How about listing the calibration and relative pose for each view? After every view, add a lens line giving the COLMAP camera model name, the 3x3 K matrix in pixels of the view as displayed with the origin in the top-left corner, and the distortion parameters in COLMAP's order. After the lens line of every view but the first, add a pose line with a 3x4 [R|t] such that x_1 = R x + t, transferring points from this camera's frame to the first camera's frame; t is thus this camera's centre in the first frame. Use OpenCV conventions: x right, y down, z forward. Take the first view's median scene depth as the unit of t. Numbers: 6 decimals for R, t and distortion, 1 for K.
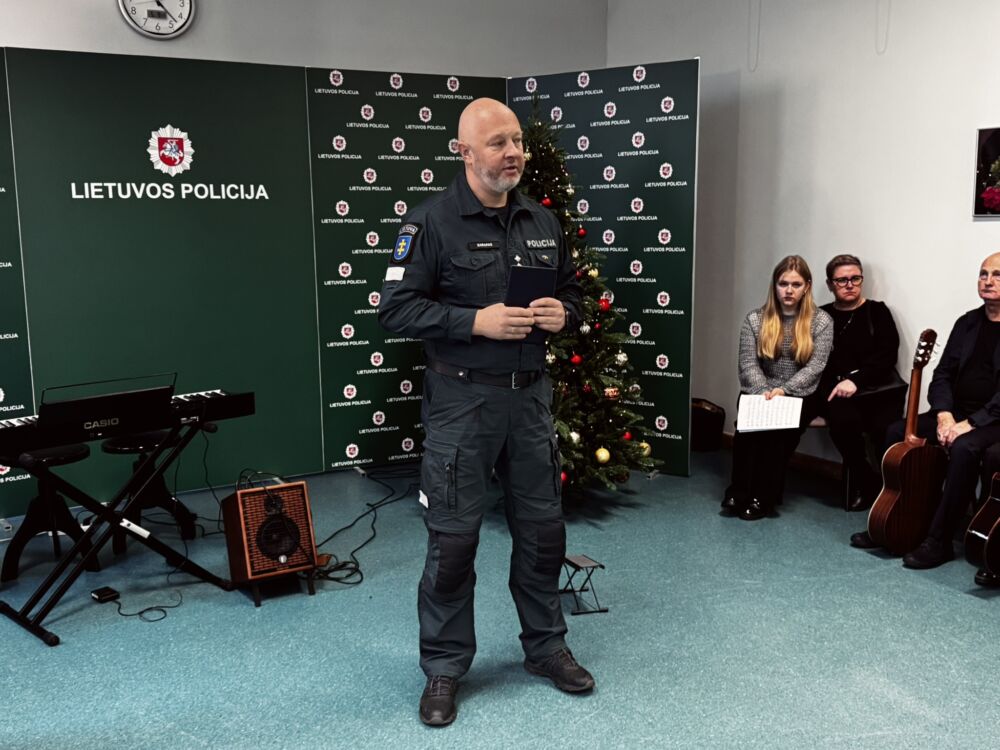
lens RADIAL K [[1022.1, 0, 500.9], [0, 1022.1, 395.1], [0, 0, 1]] dist [0.041104, 0.000000]
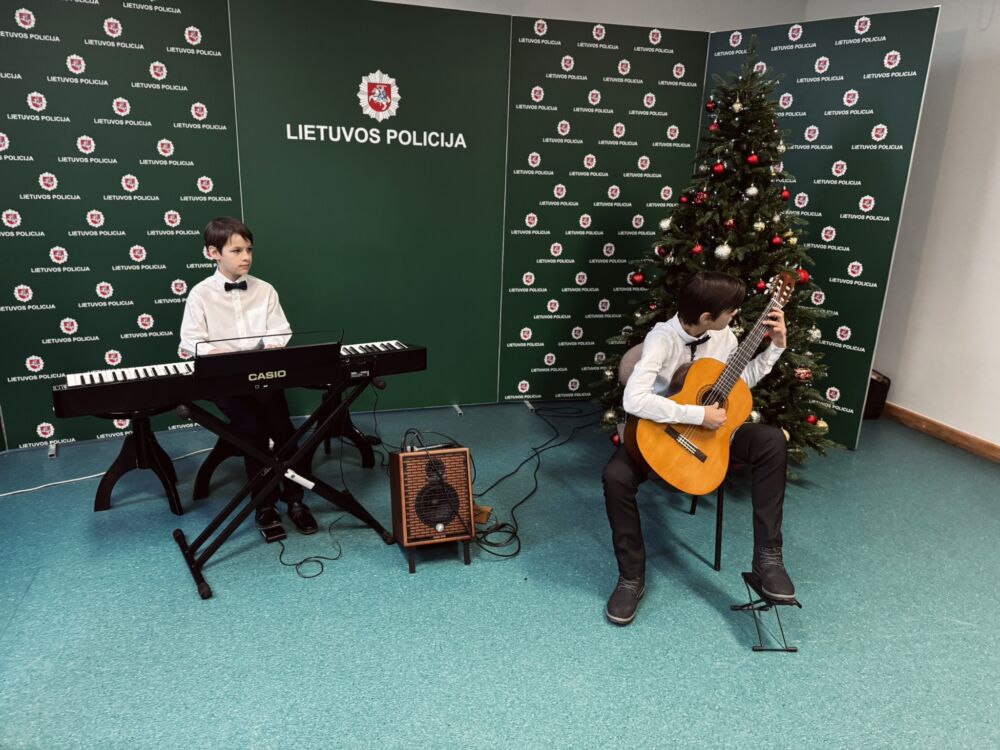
lens RADIAL K [[704.0, 0, 488.0], [0, 704.0, 380.3], [0, 0, 1]] dist [0.057538, -0.069569]
pose [[0.975504, 0.104062, -0.193811, -0.040940], [-0.081029, 0.989066, 0.123216, -0.048663], [0.204514, -0.104493, 0.973270, 0.286008]]
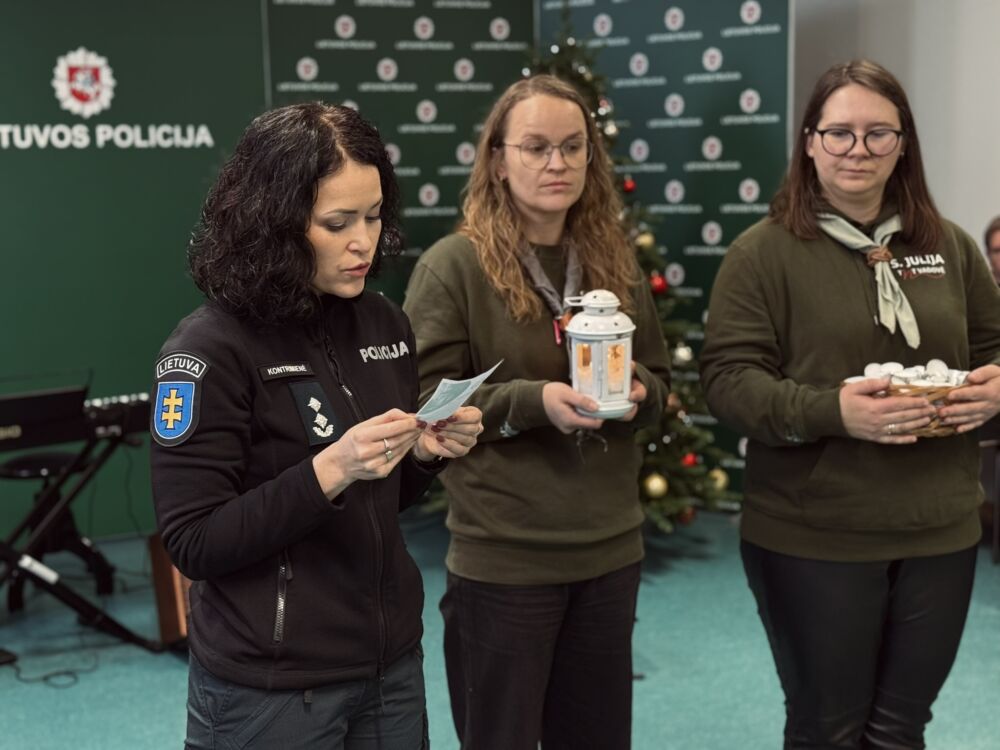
lens RADIAL K [[1596.9, 0, 512.3], [0, 1596.9, 399.2], [0, 0, 1]] dist [0.048704, 0.000000]
pose [[0.999018, -0.002490, -0.044227, 0.044169], [0.001448, 0.999721, -0.023579, 0.022194], [0.044273, 0.023492, 0.998743, -0.155678]]
